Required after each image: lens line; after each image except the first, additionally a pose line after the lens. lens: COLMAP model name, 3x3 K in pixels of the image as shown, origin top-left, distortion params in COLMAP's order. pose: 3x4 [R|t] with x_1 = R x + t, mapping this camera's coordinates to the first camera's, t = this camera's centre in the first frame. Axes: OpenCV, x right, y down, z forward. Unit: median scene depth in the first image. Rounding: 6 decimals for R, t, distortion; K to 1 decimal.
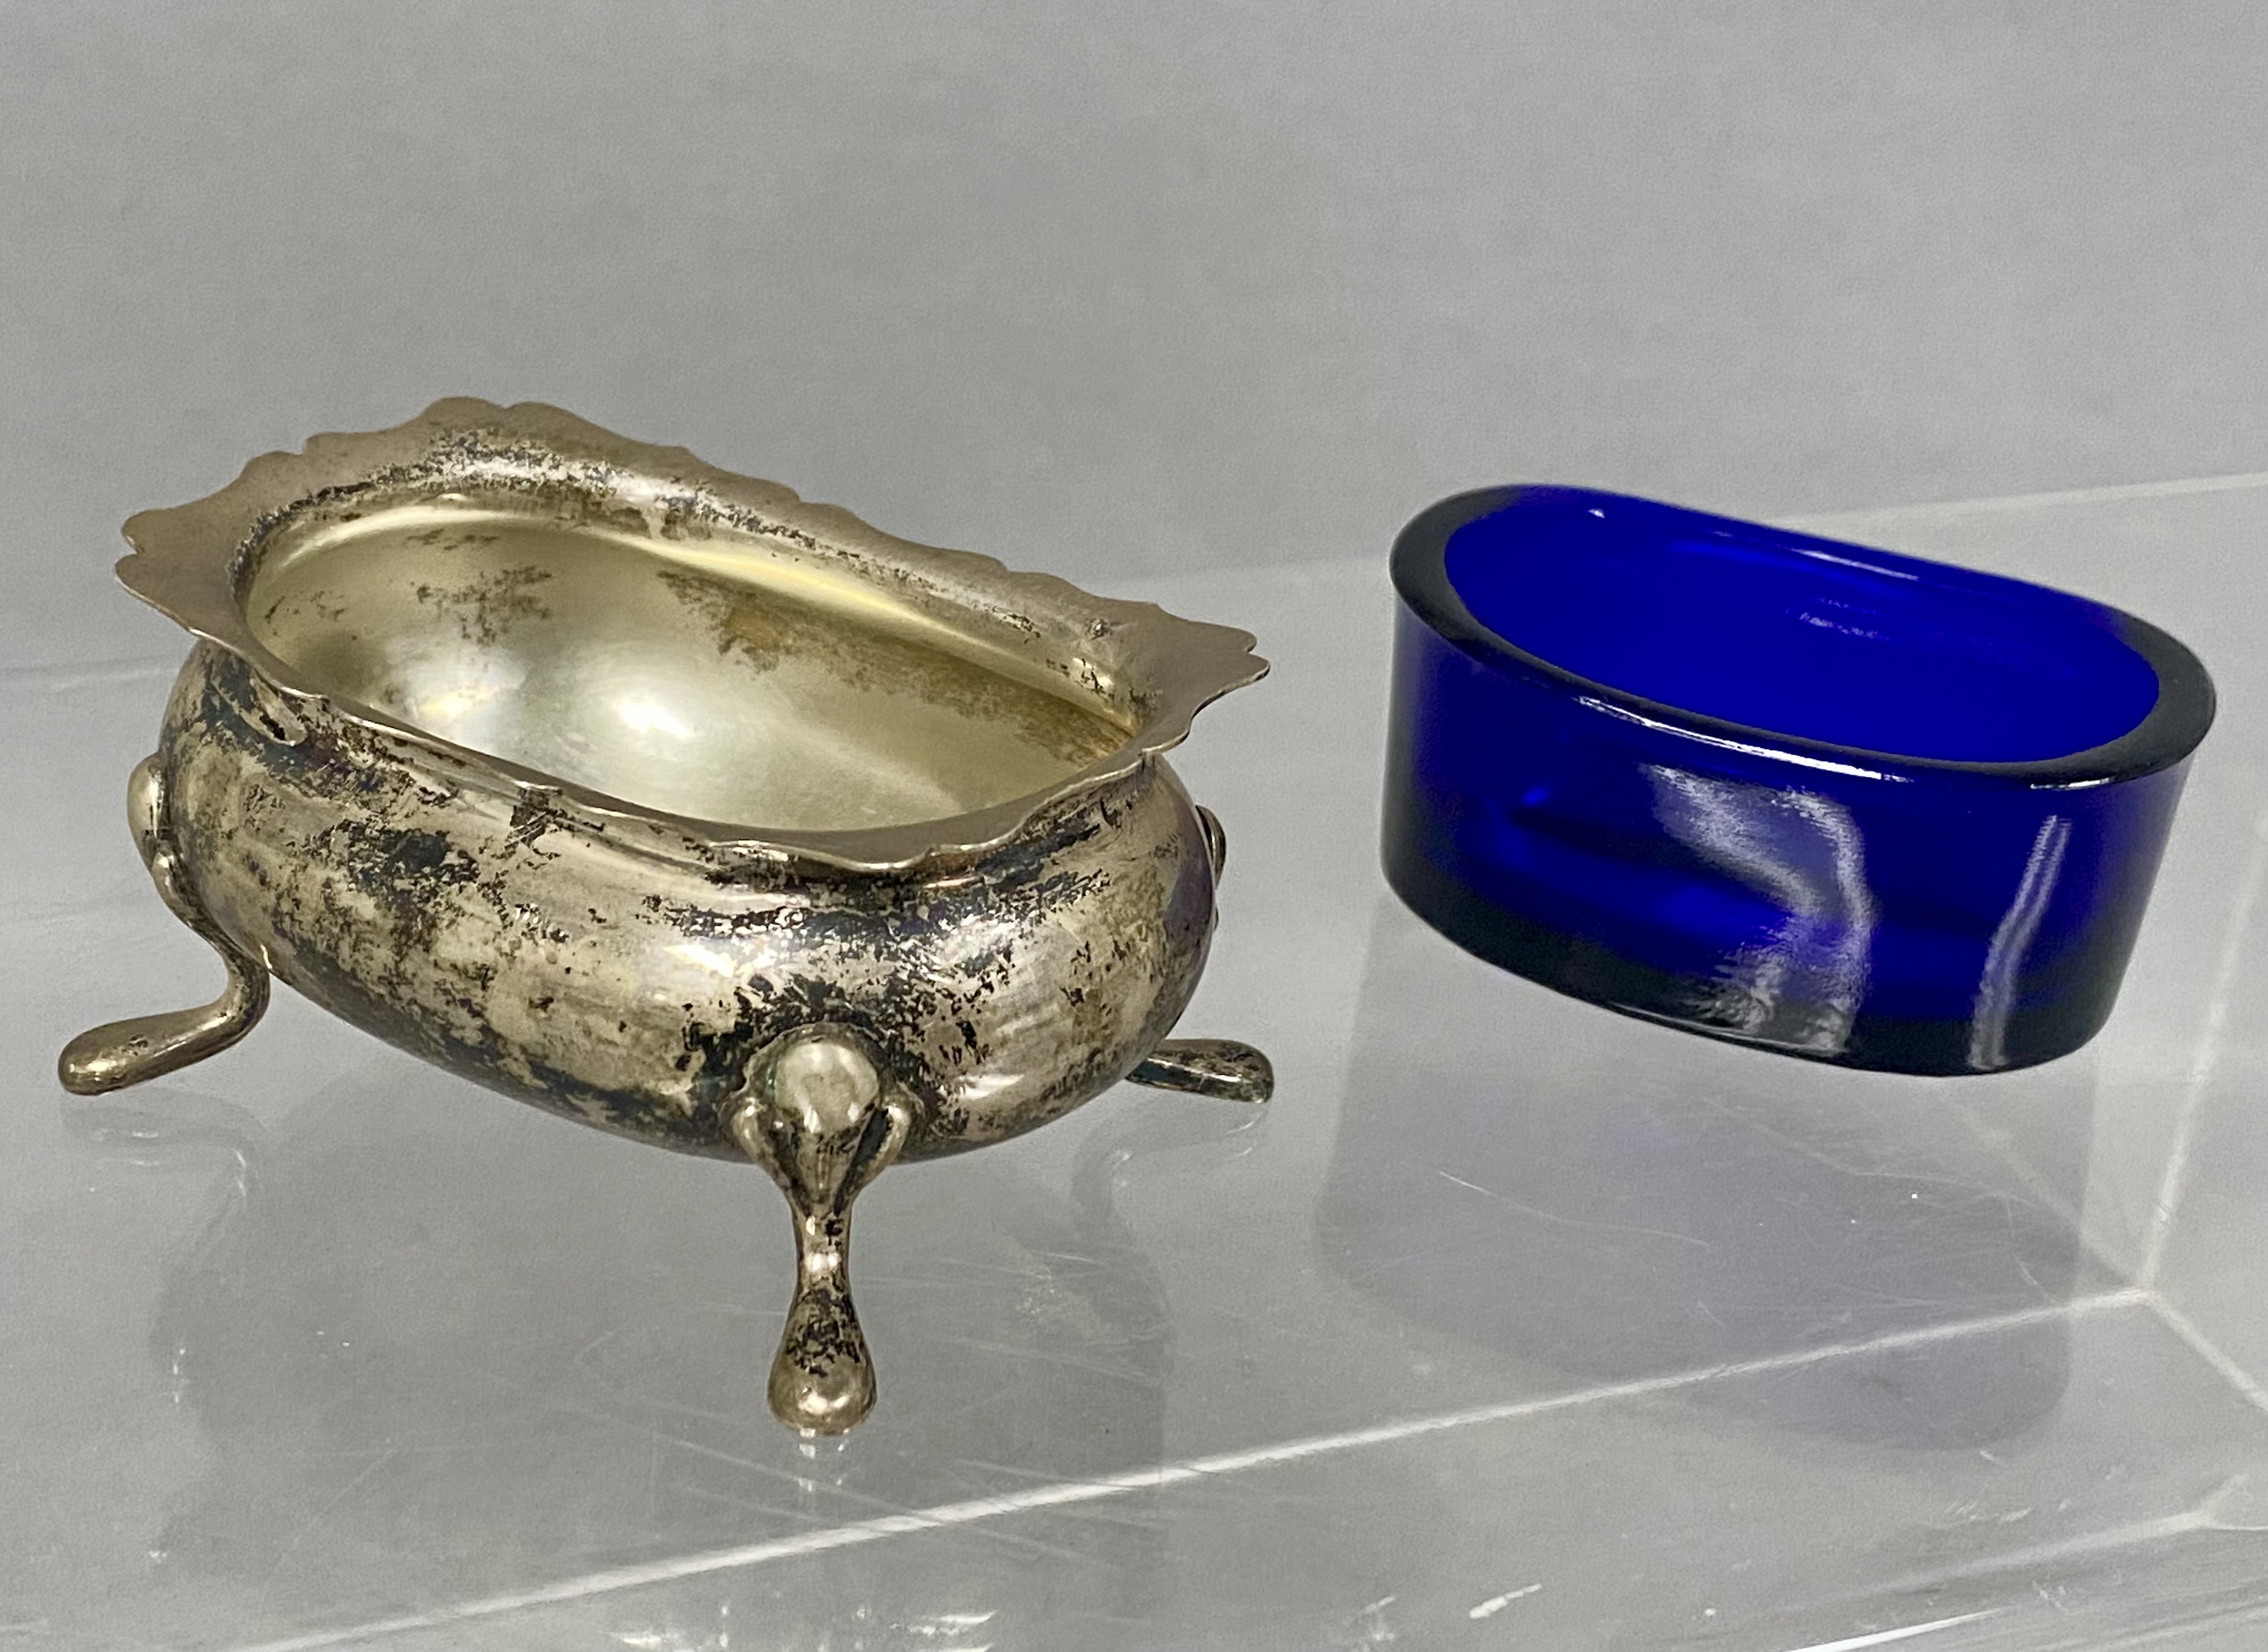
lens RADIAL K [[3276.7, 0, 1134.3], [0, 3276.7, 824.5], [0, 0, 1]] dist [0.014233, 0.000000]
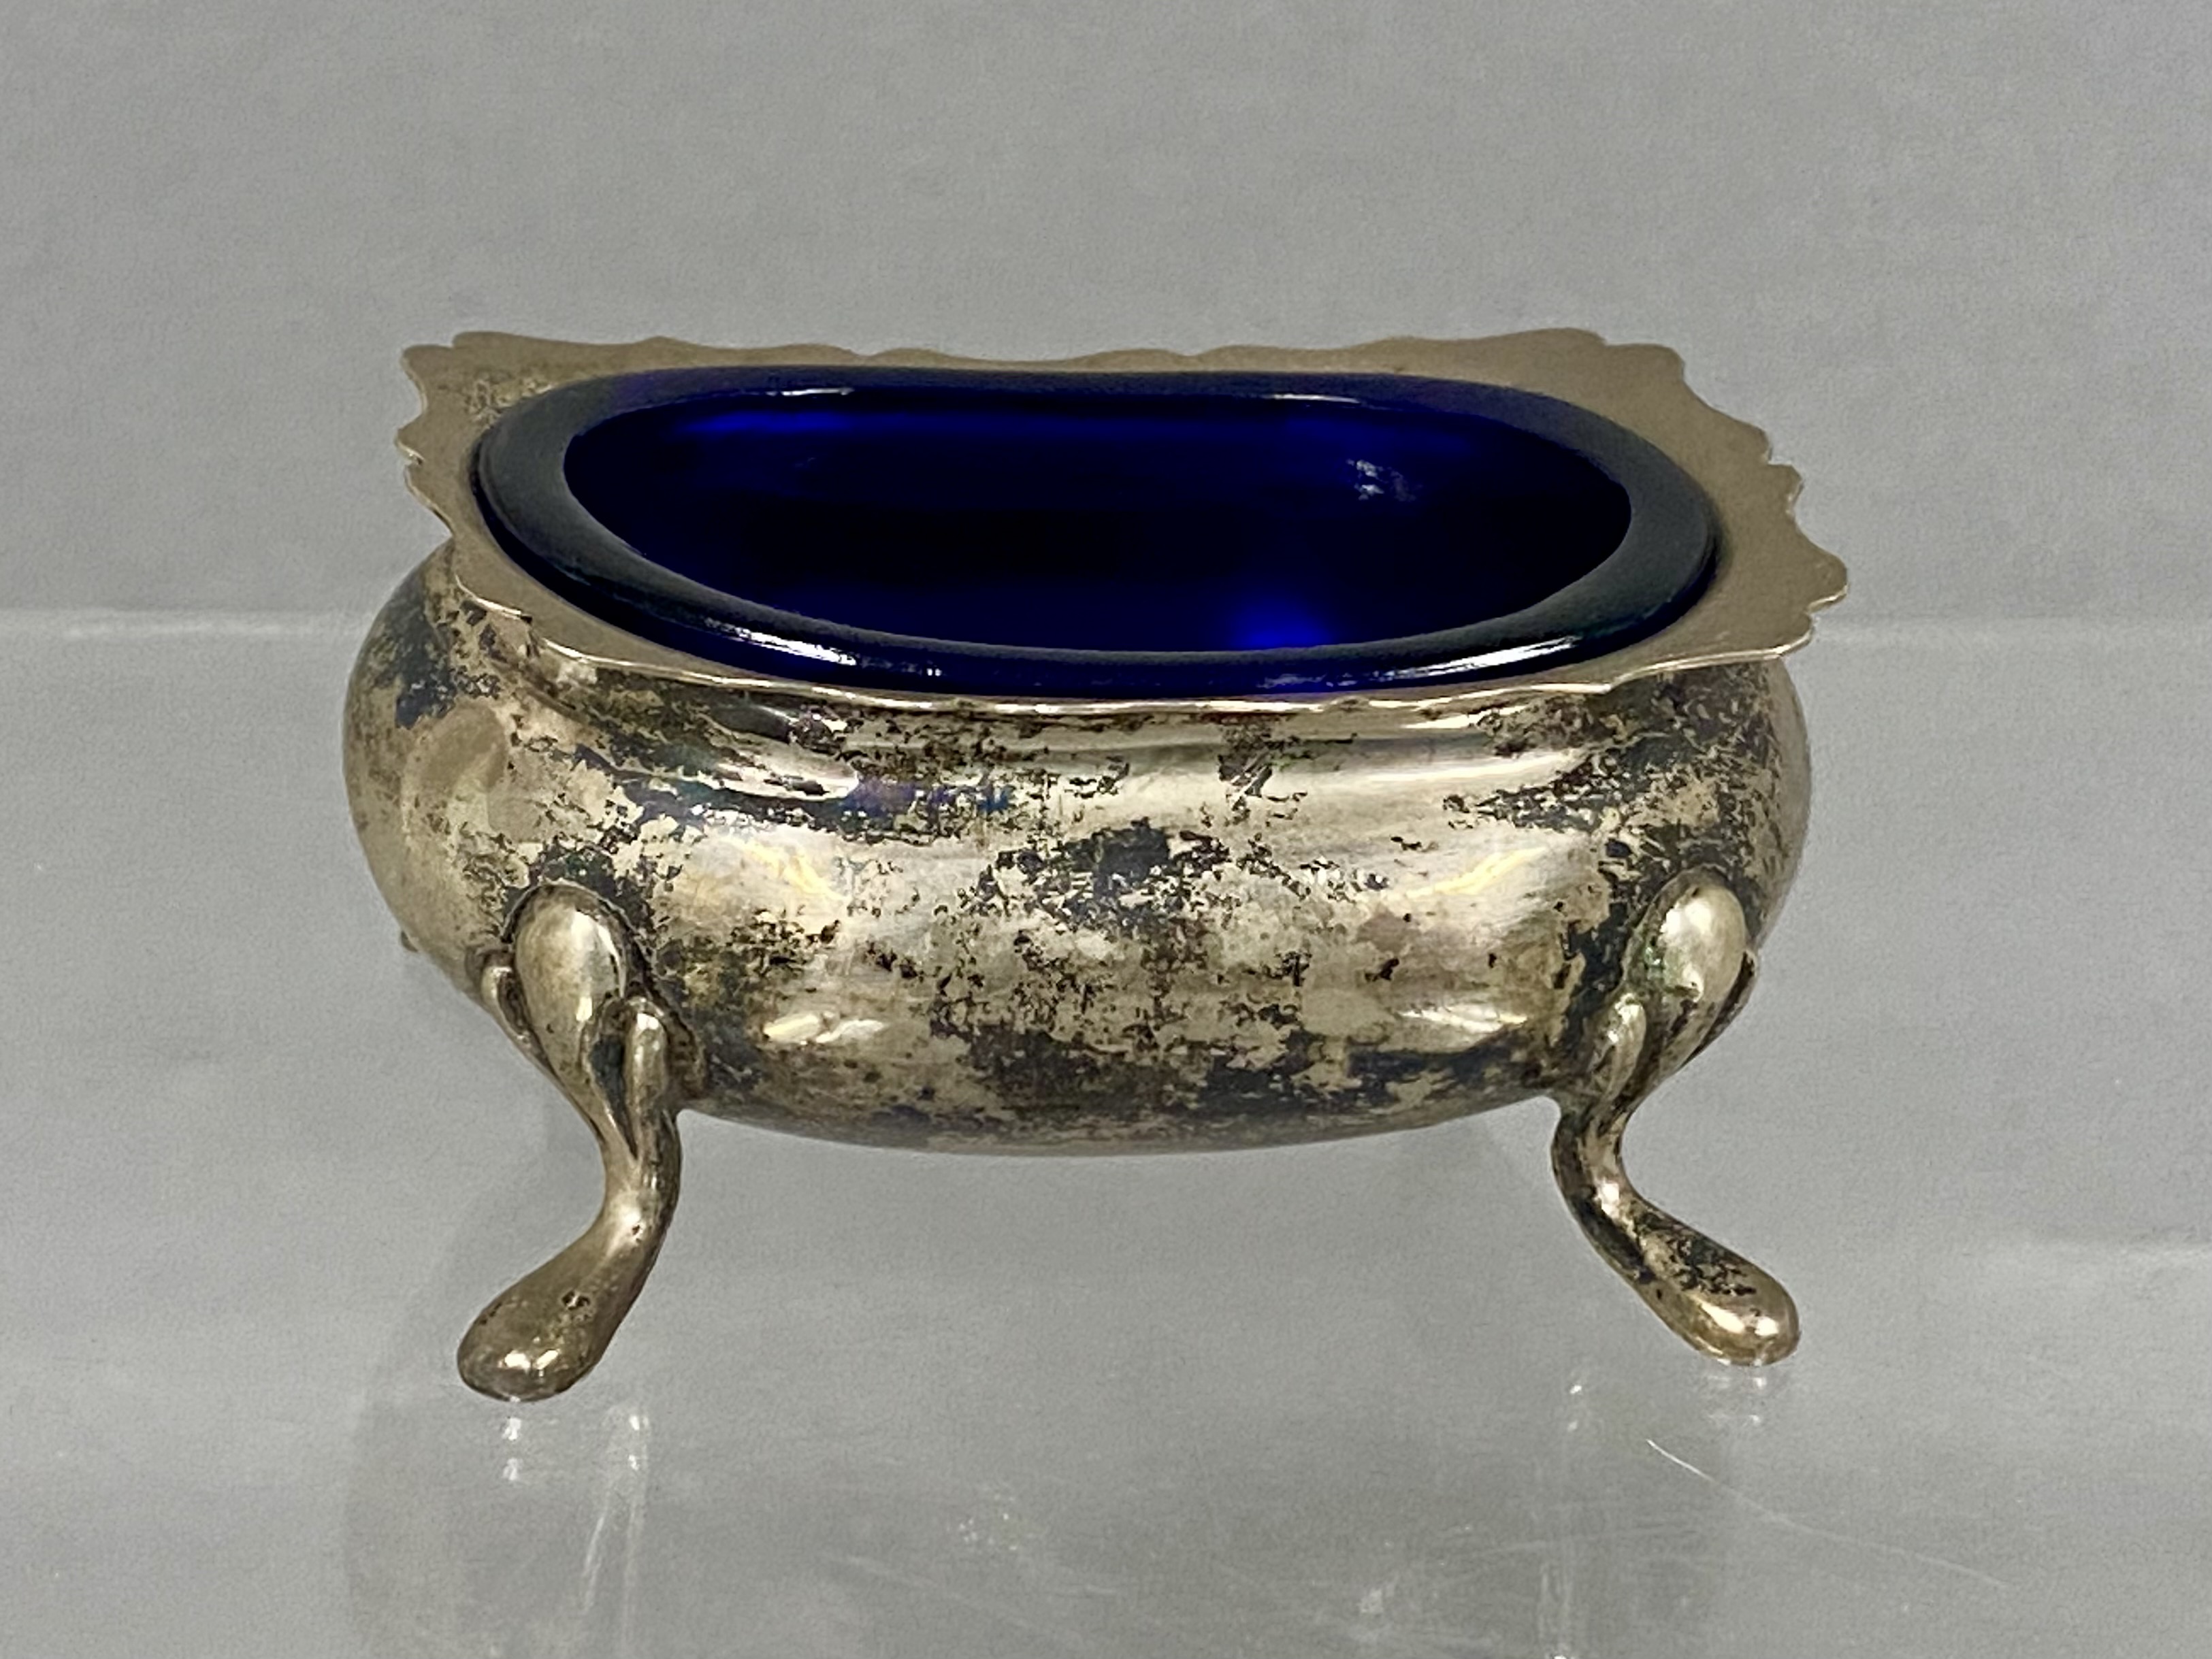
lens RADIAL K [[4199.3, 0, 1106.3], [0, 4199.3, 830.5], [0, 0, 1]] dist [0.059963, 0.000000]
pose [[0.824533, -0.325423, 0.462866, -0.678764], [0.316104, 0.943420, 0.100186, -0.097100], [-0.469280, 0.063707, 0.880748, 0.143890]]
